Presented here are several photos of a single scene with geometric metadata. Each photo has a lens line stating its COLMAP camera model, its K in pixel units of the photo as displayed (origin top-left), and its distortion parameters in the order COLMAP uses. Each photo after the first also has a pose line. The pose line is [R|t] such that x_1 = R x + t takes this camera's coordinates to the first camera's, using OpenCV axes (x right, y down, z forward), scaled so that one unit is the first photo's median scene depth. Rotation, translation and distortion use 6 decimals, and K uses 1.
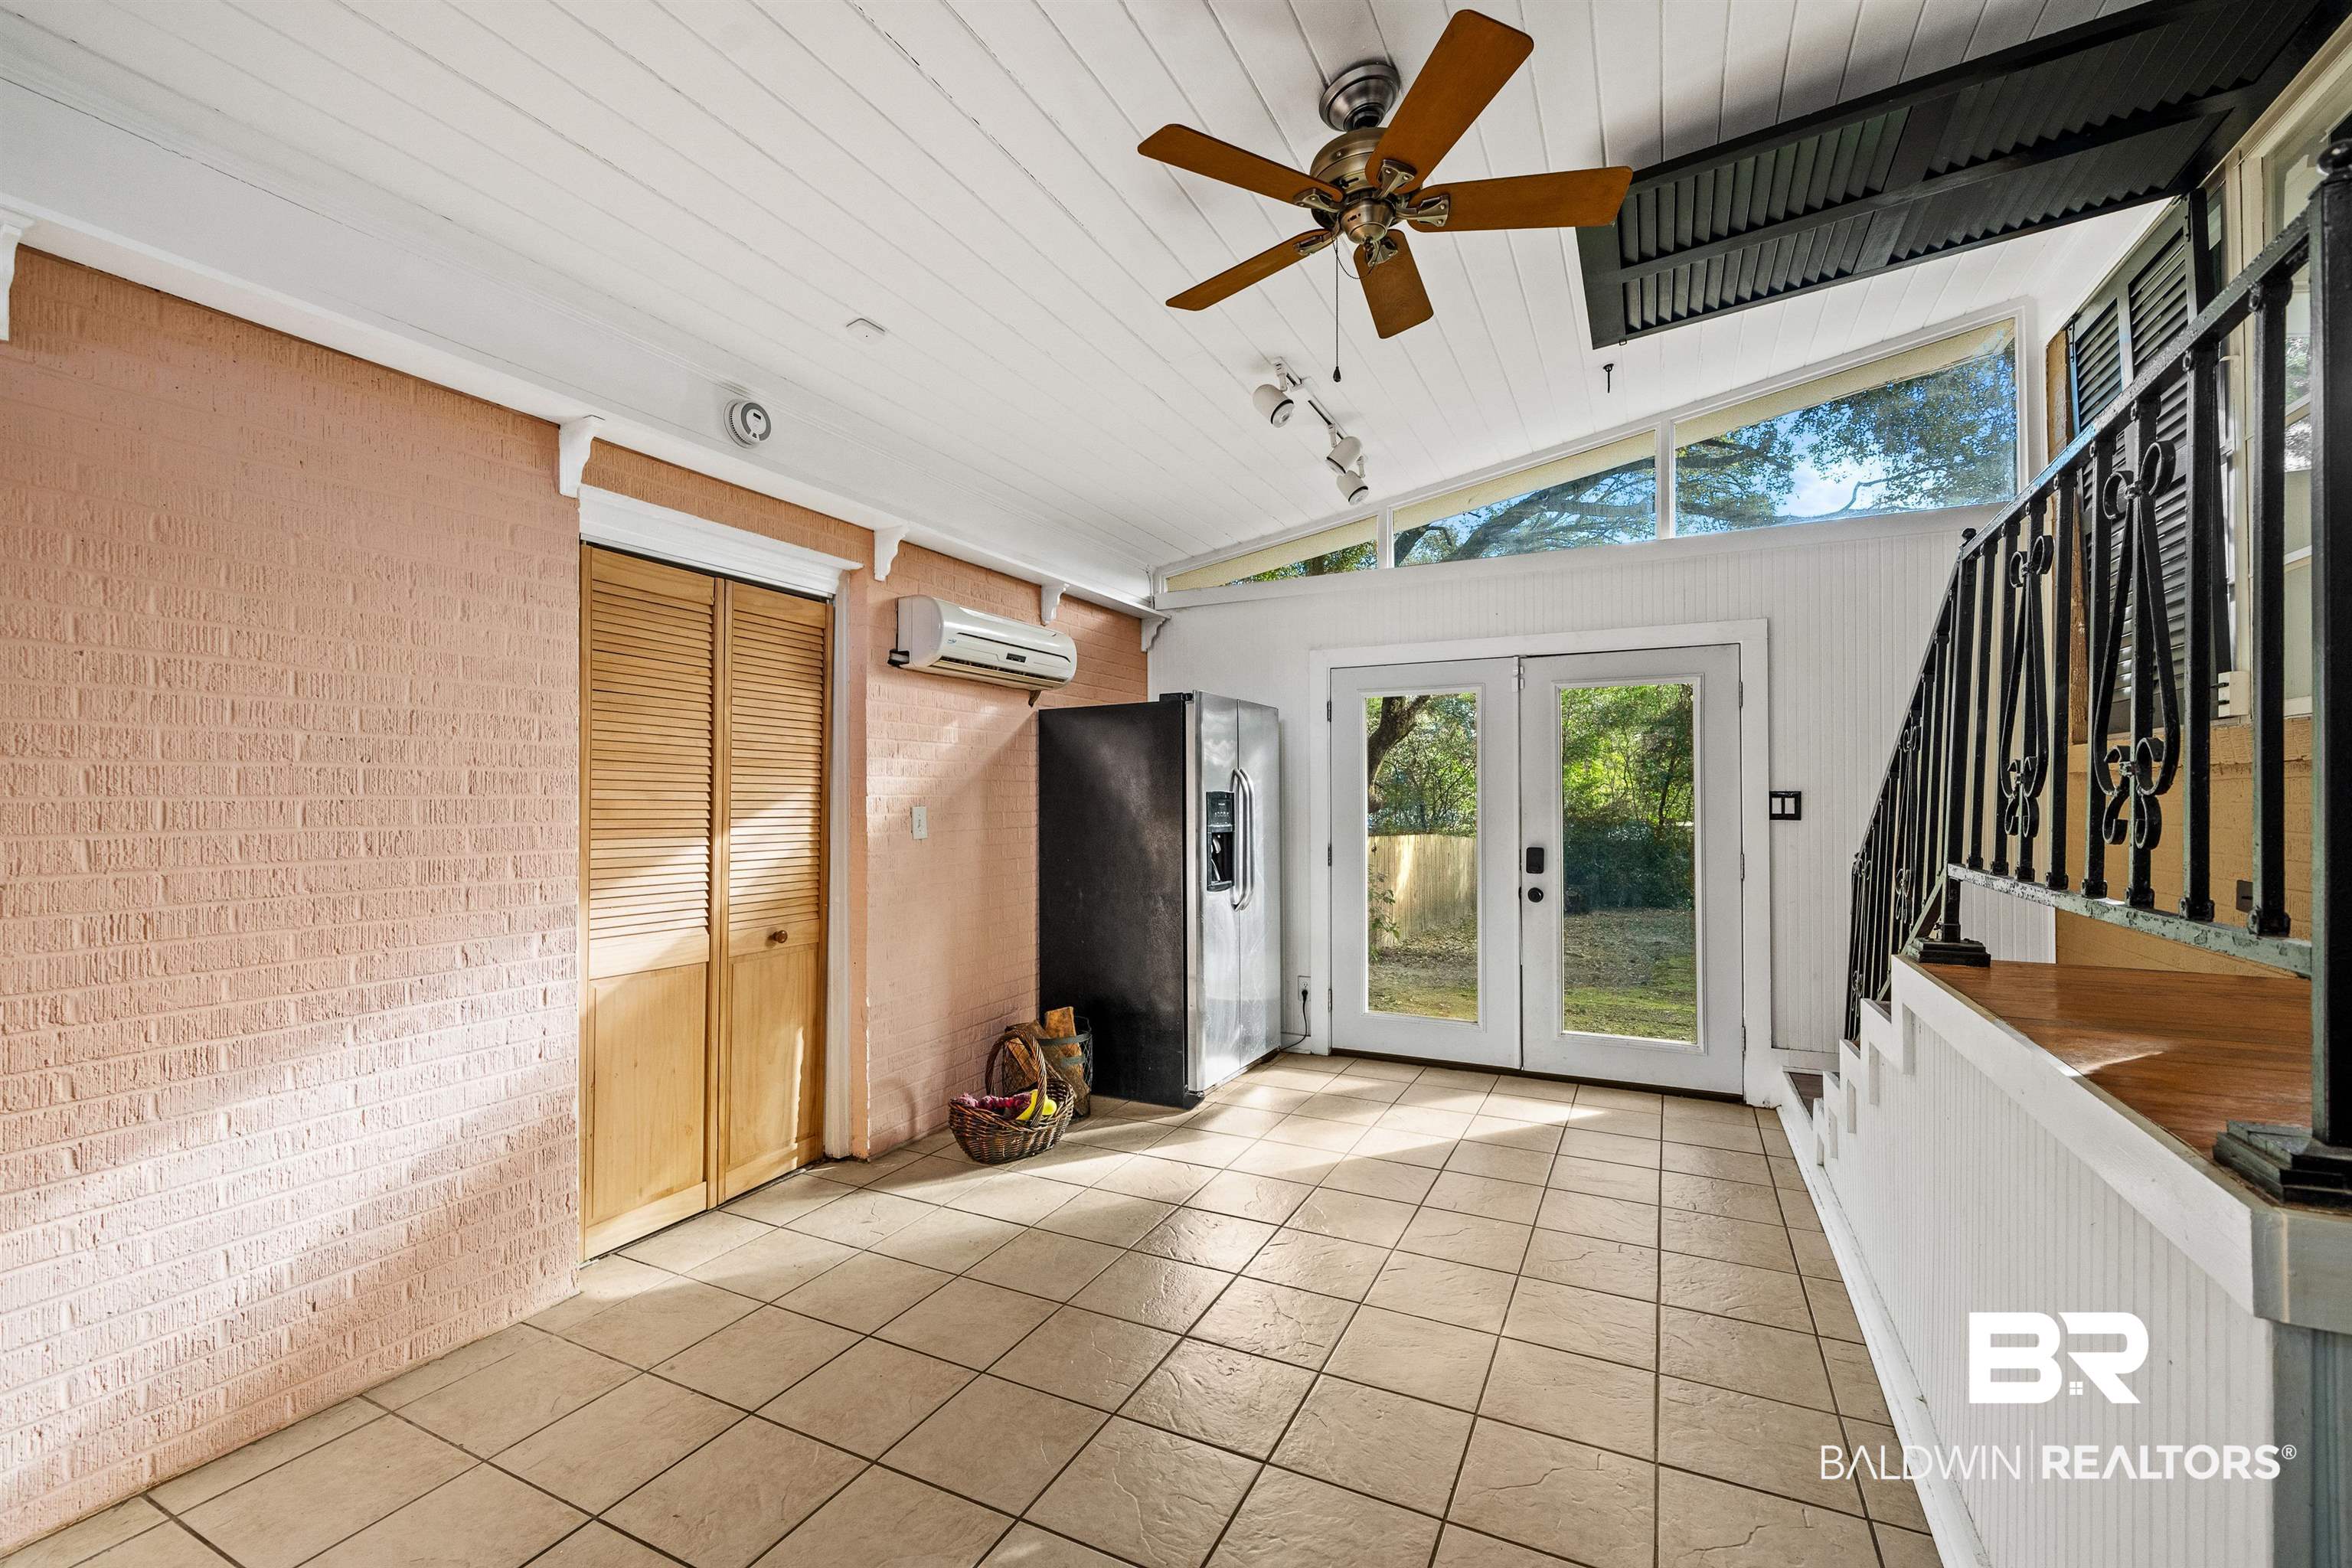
lens RADIAL K [[943.7, 0, 1181.0], [0, 943.7, 792.2], [0, 0, 1]] dist [-0.008217, 0.001884]
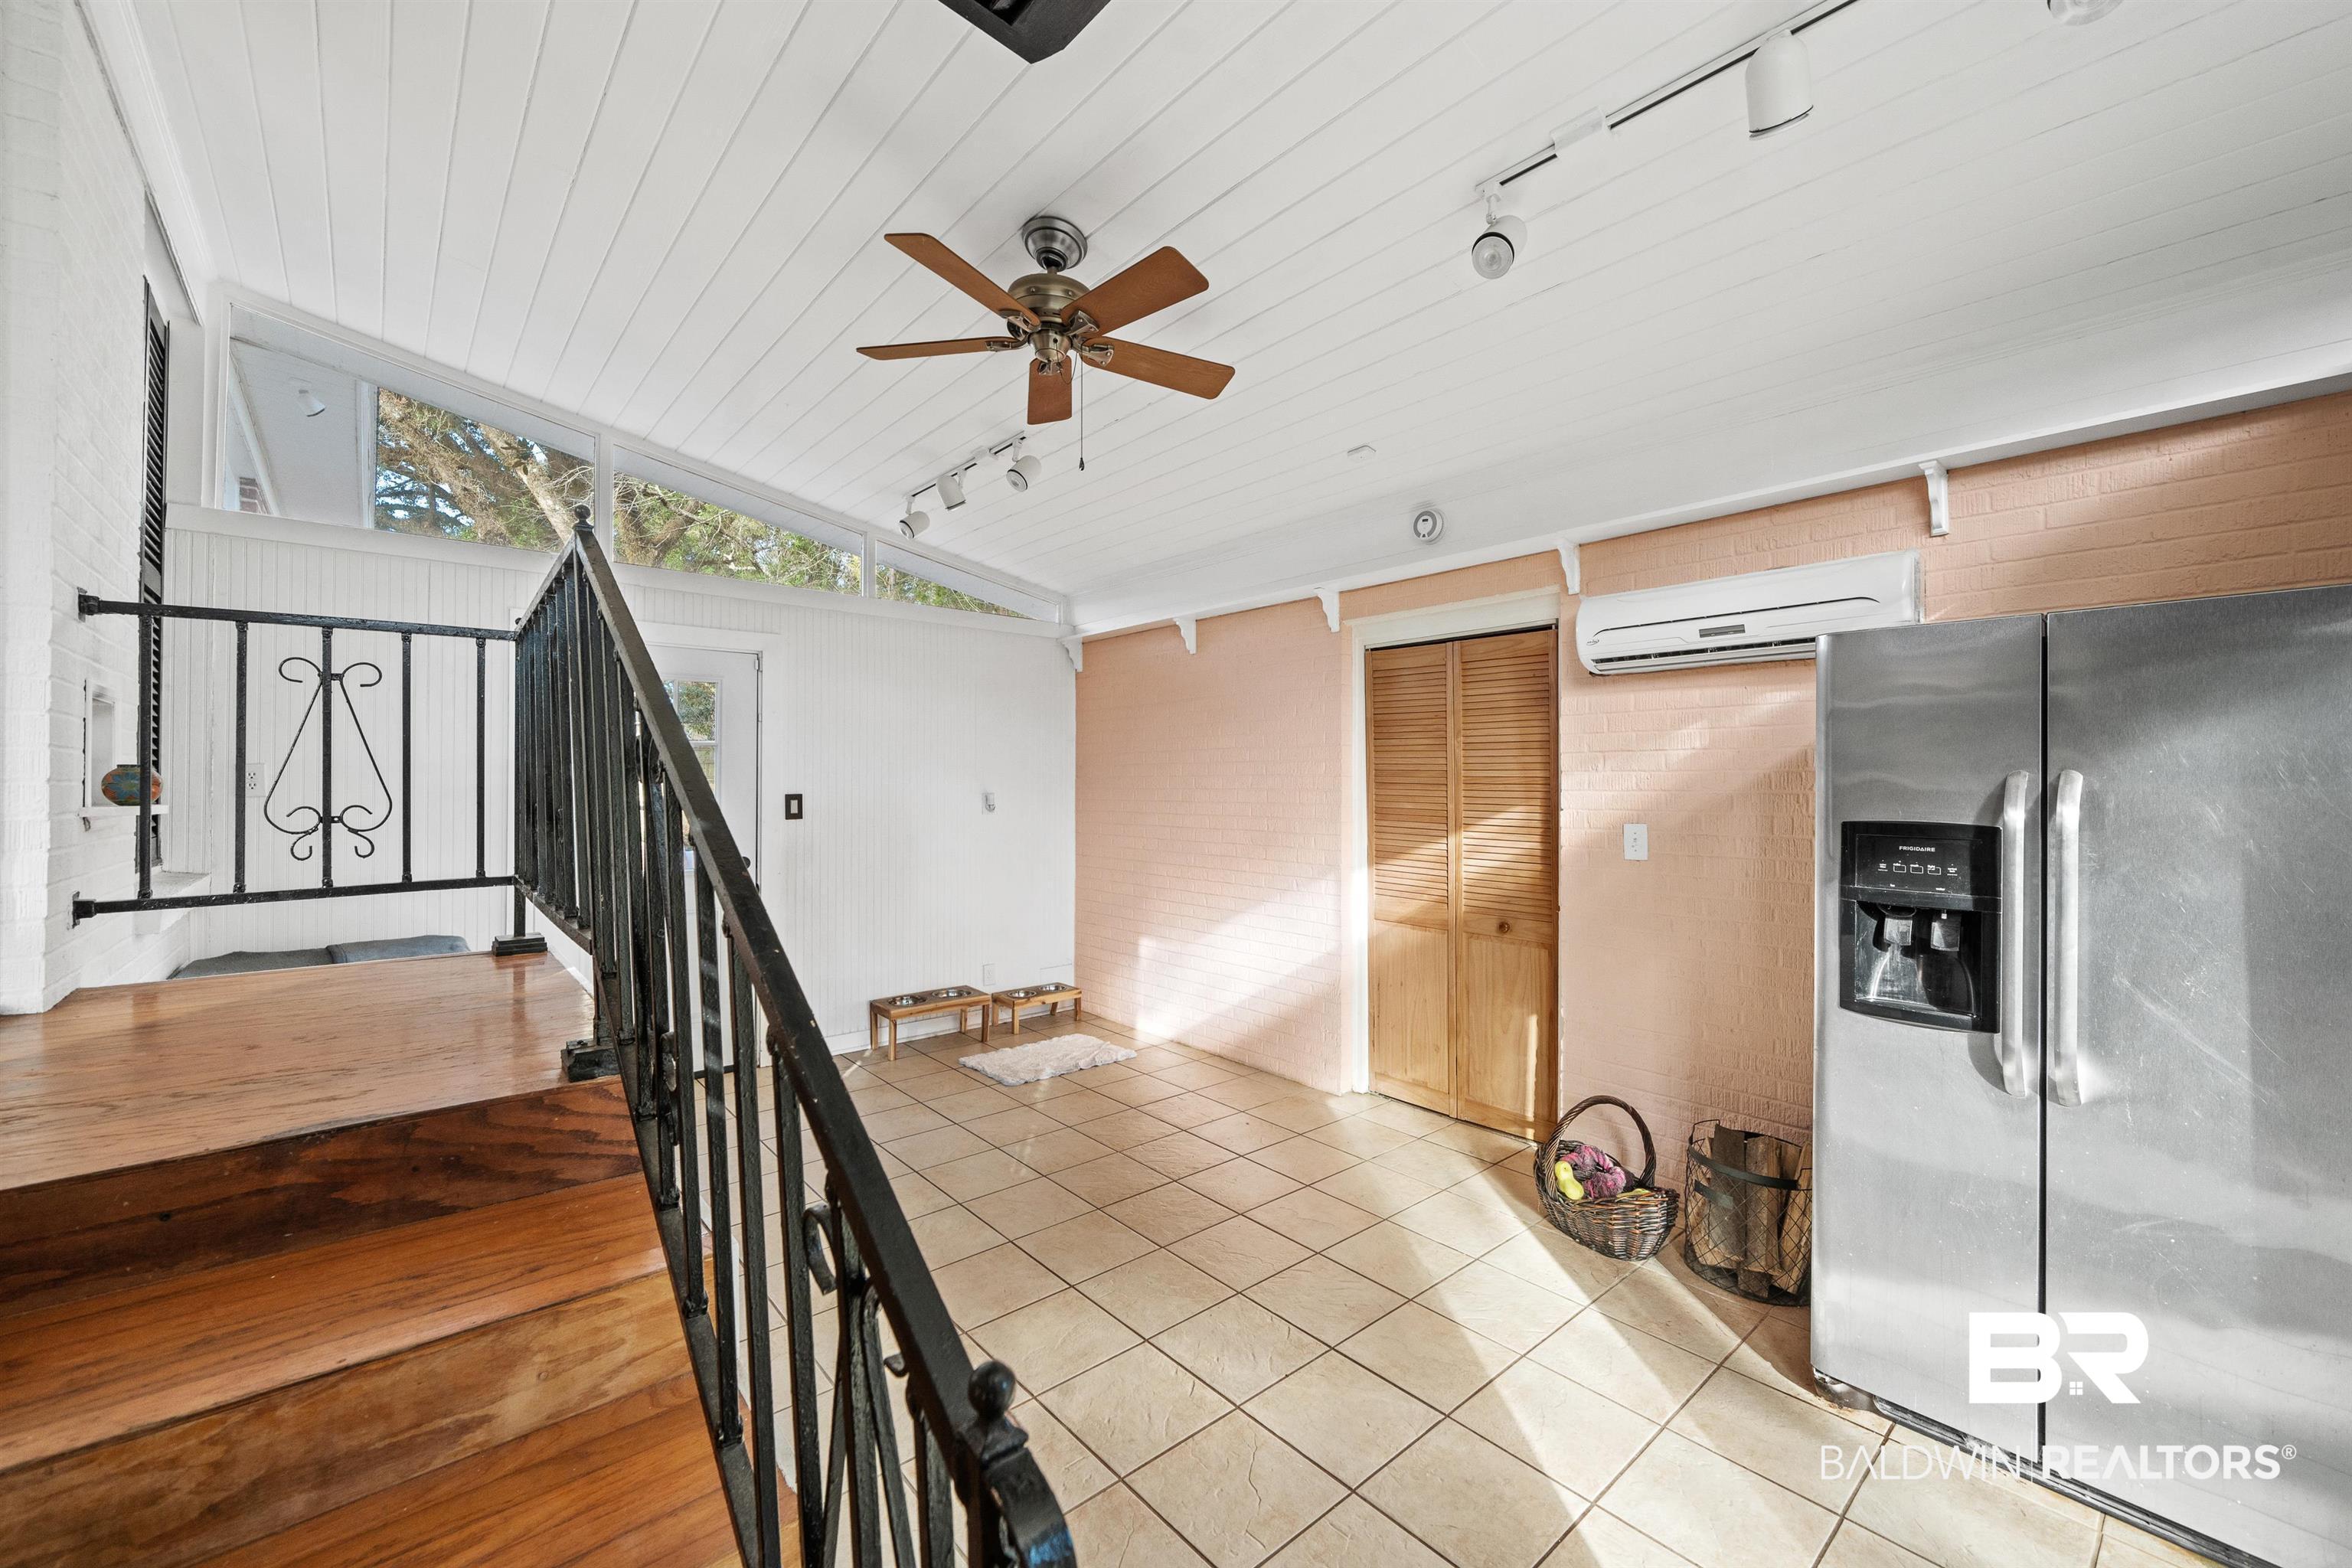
lens RADIAL K [[943.7, 0, 1174.1], [0, 943.7, 783.8], [0, 0, 1]] dist [-0.008217, 0.001884]
pose [[-0.382589, -0.003628, -0.923912, 0.740042], [-0.002390, 0.999993, -0.002937, -0.019752], [0.923916, 0.001085, -0.382595, 0.963598]]
